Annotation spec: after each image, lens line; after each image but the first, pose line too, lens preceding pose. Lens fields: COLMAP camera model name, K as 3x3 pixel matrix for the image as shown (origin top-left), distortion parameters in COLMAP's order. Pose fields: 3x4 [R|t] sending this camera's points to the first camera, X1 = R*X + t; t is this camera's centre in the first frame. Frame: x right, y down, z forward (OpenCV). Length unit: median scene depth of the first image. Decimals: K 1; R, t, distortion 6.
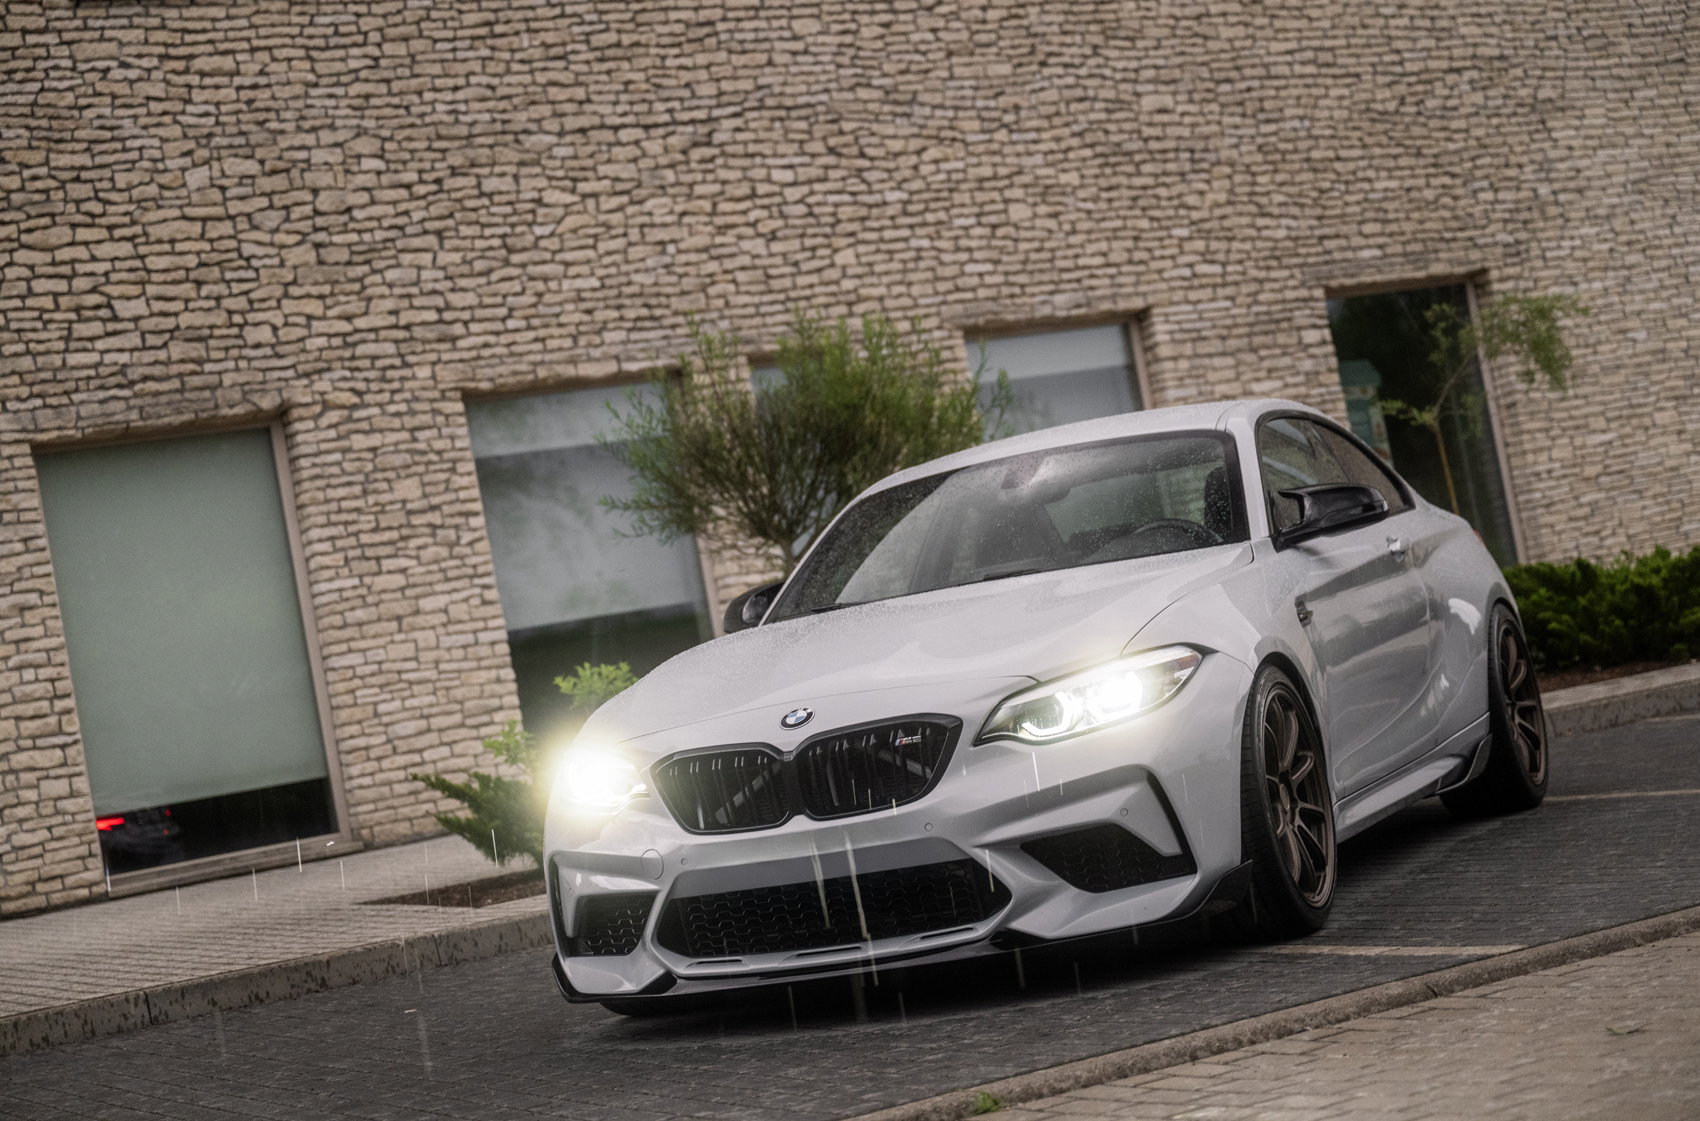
lens RADIAL K [[2962.0, 0, 850.0], [0, 2962.0, 560.5], [0, 0, 1]] dist [0.001912, -0.128892]
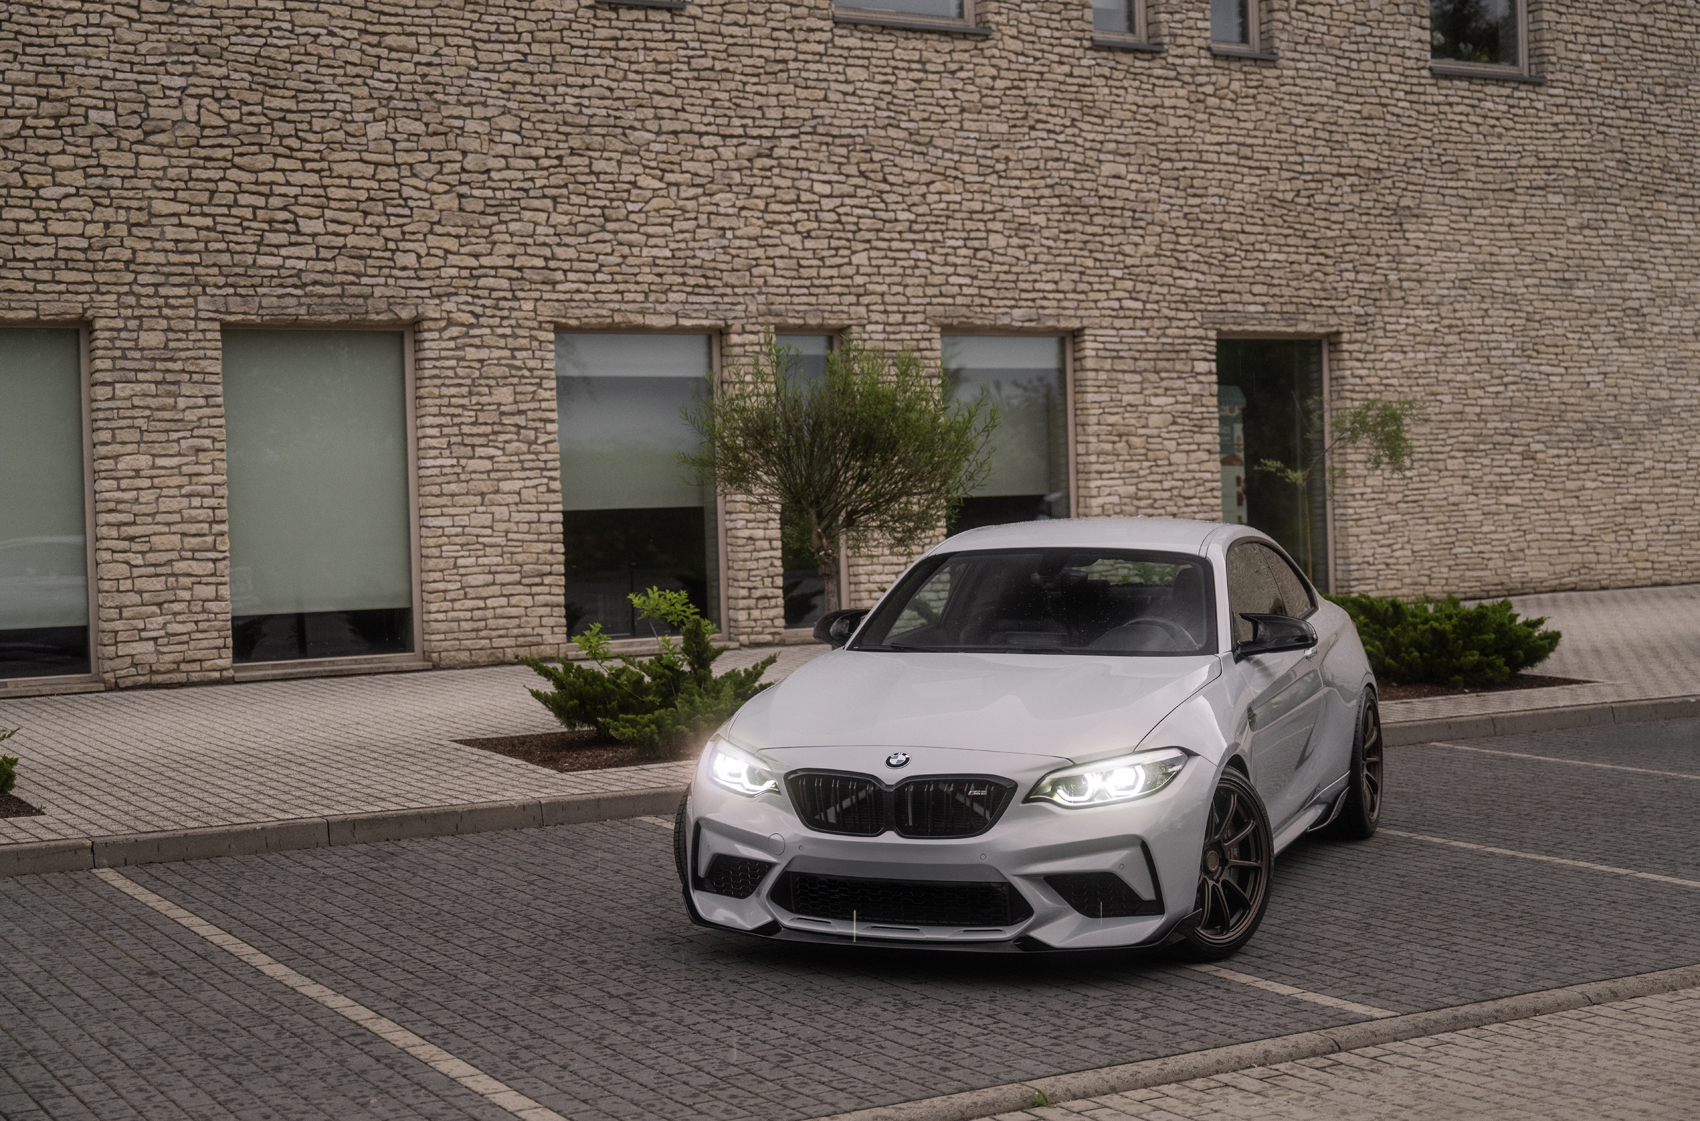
lens RADIAL K [[2386.9, 0, 856.3], [0, 2386.9, 542.7], [0, 0, 1]] dist [-0.019504, 0.014060]
pose [[0.987505, 0.148132, 0.053760, -0.043523], [-0.151127, 0.986886, 0.056724, -0.042025], [-0.044653, -0.064140, 0.996941, -0.041426]]
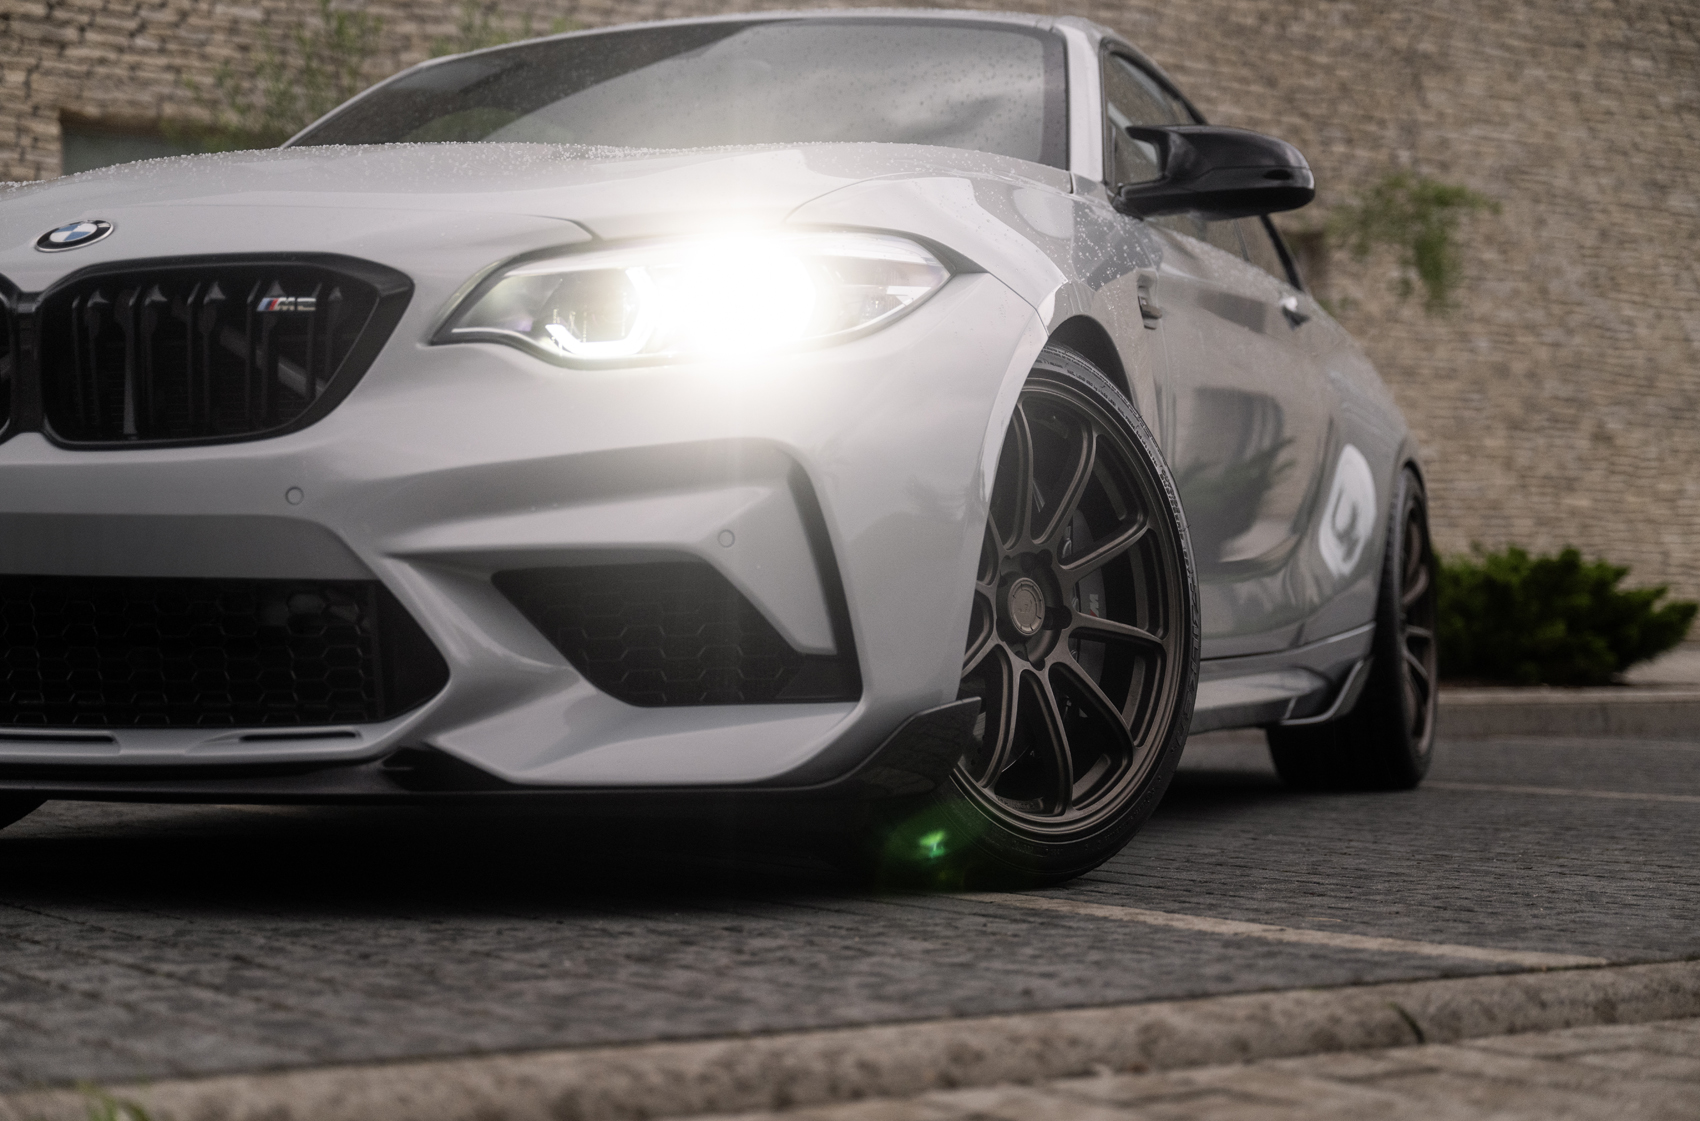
lens RADIAL K [[2913.5, 0, 826.3], [0, 2913.5, 566.0], [0, 0, 1]] dist [0.010992, -0.134653]
pose [[0.982111, 0.170272, 0.080413, 0.027201], [-0.170108, 0.985385, -0.008935, 0.034249], [-0.080759, -0.004903, 0.996722, 0.209451]]
